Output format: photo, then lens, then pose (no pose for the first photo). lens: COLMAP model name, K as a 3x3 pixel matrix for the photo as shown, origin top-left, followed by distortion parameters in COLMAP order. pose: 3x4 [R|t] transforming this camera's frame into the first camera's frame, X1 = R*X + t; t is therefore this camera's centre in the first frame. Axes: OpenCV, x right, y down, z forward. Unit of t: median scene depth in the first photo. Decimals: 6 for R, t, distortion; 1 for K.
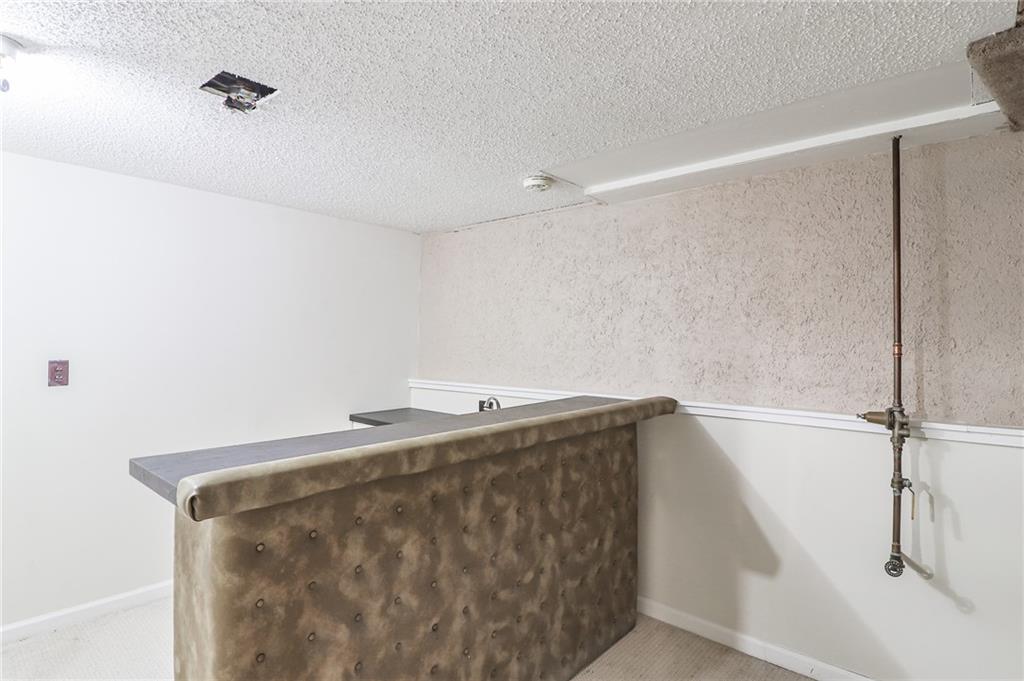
lens RADIAL K [[529.2, 0, 515.3], [0, 529.2, 325.8], [0, 0, 1]] dist [0.002931, -0.015309]
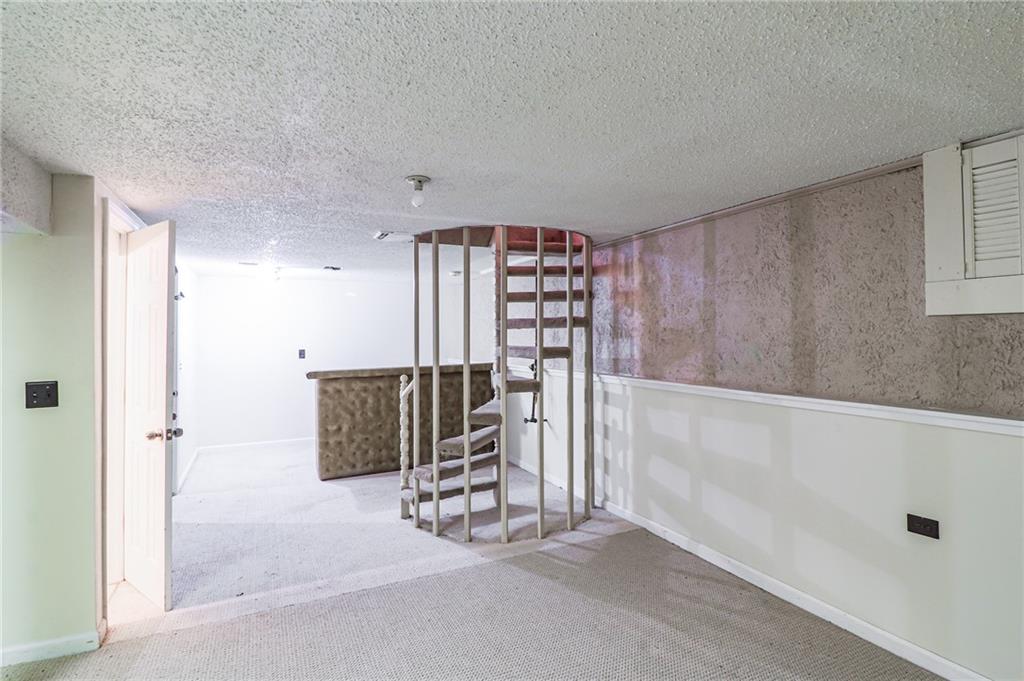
lens RADIAL K [[529.2, 0, 515.3], [0, 529.2, 325.8], [0, 0, 1]] dist [0.002931, -0.015309]
pose [[0.918216, -0.026813, -0.395171, 1.463460], [0.030461, 0.999532, 0.002960, -0.039709], [0.394906, -0.014756, 0.918603, -1.294181]]
